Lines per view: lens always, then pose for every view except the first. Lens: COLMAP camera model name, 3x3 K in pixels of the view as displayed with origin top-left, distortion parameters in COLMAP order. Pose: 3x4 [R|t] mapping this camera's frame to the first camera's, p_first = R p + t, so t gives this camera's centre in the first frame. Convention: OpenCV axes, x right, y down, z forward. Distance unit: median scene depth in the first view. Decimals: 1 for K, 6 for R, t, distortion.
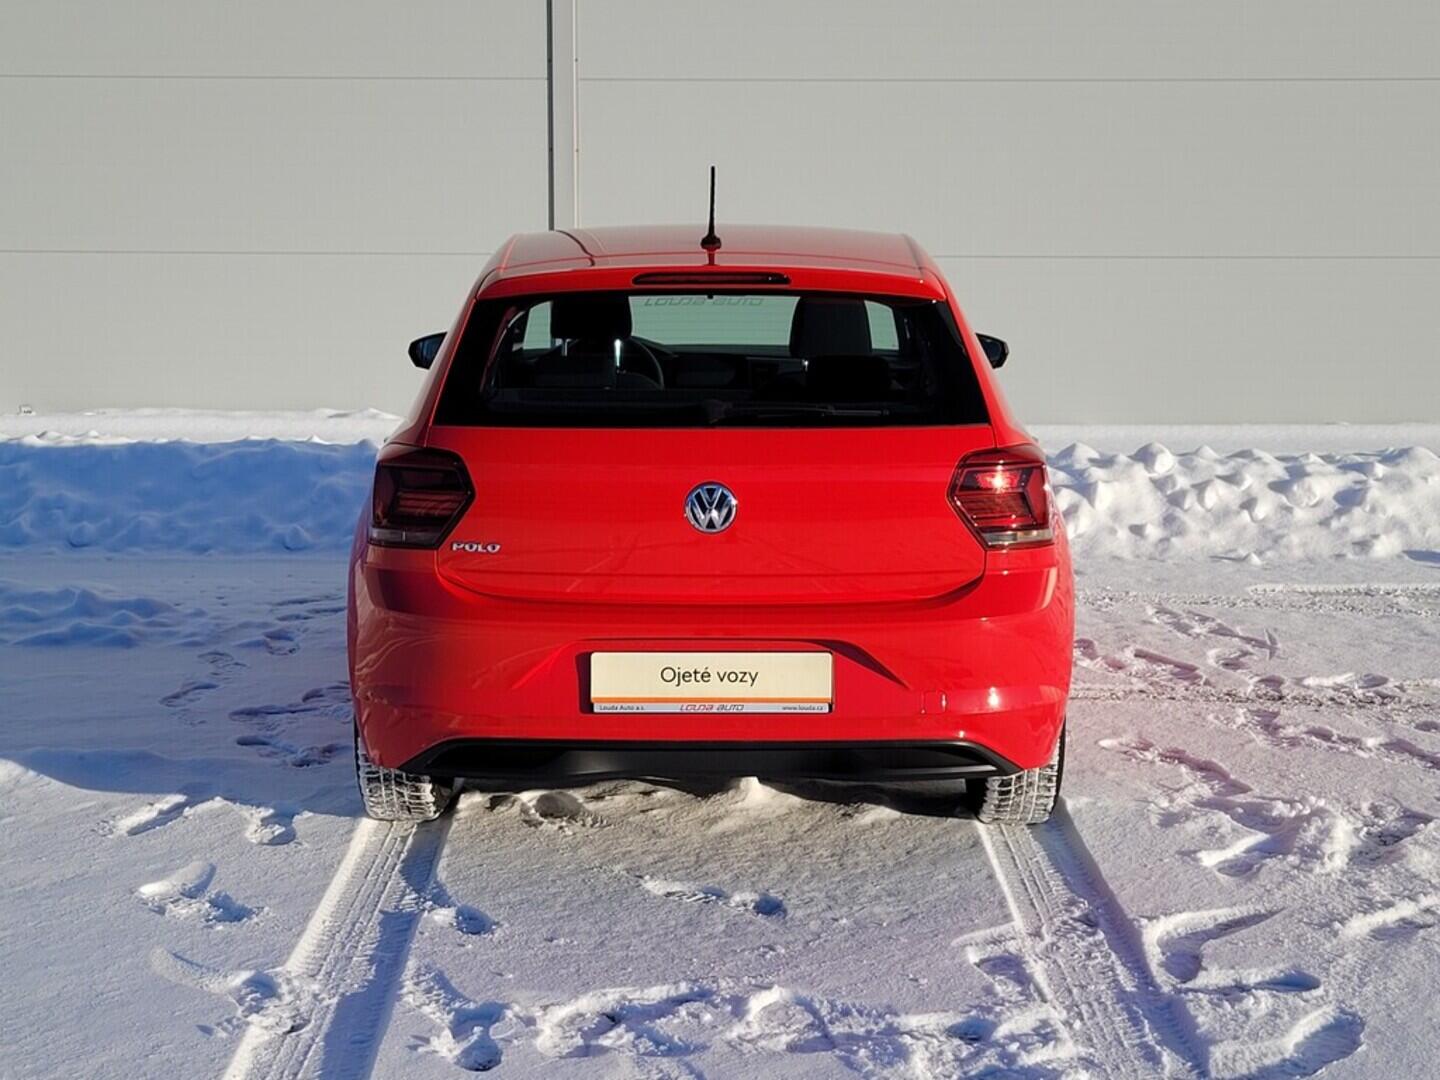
lens RADIAL K [[2128.7, 0, 711.6], [0, 2128.7, 555.4], [0, 0, 1]] dist [0.054356, 0.000000]
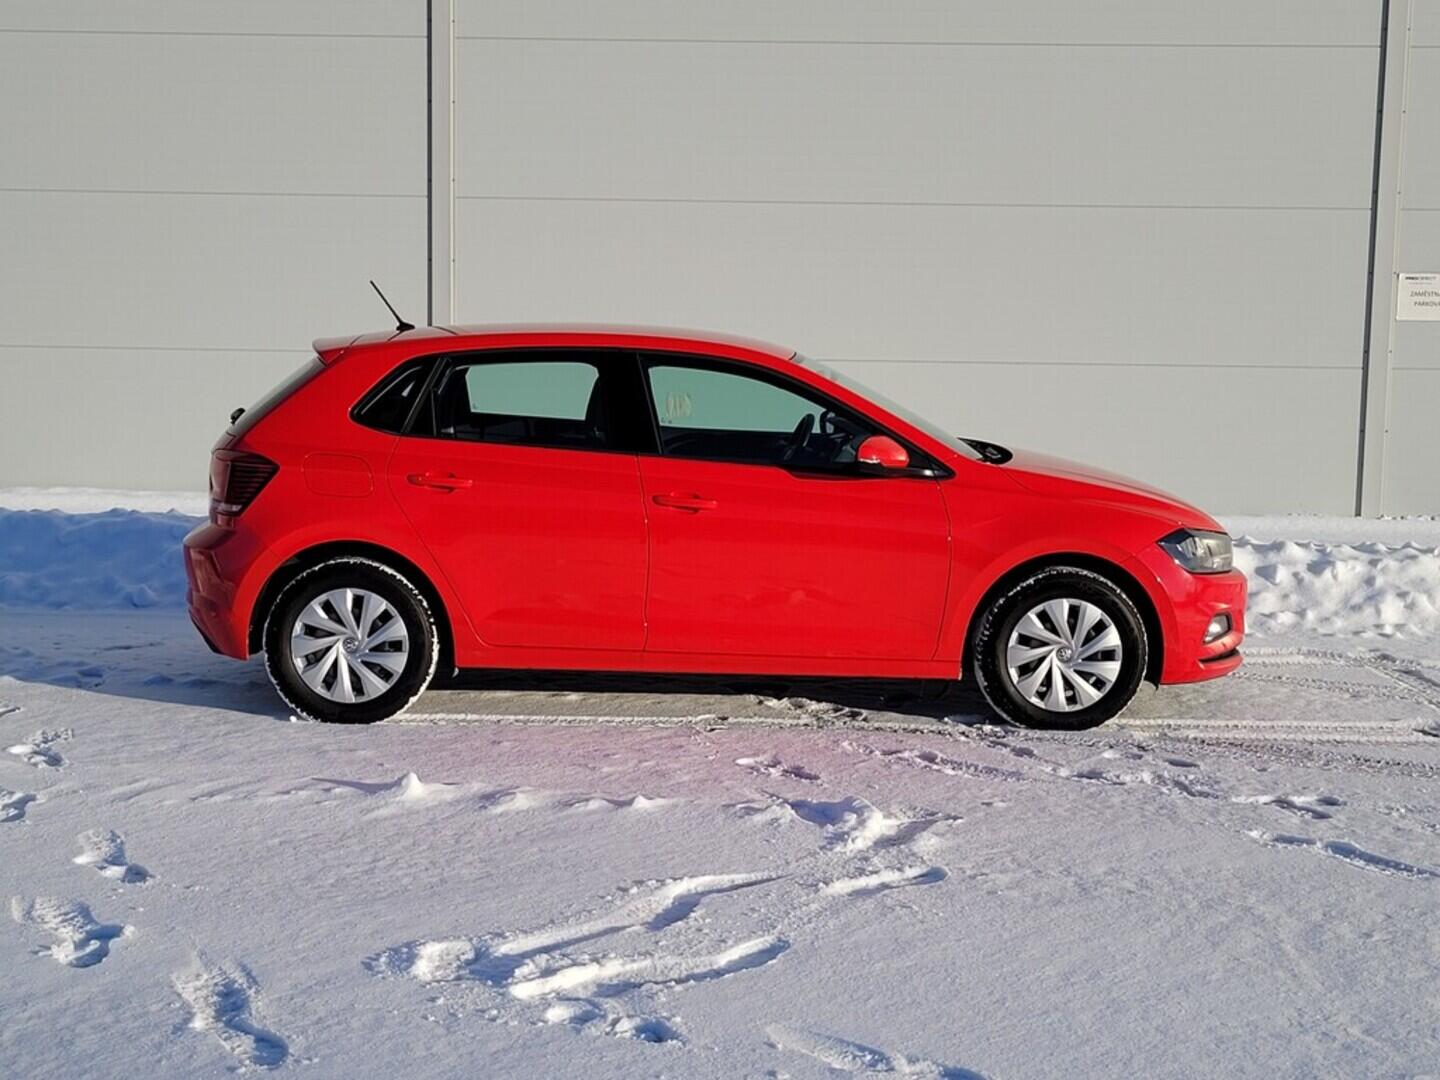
lens RADIAL K [[2128.7, 0, 719.2], [0, 2128.7, 531.8], [0, 0, 1]] dist [0.054356, 0.000000]
pose [[0.999843, 0.012485, -0.012570, 0.183523], [-0.013210, 0.998152, -0.059315, 0.030423], [0.011807, 0.059472, 0.998160, -0.196104]]
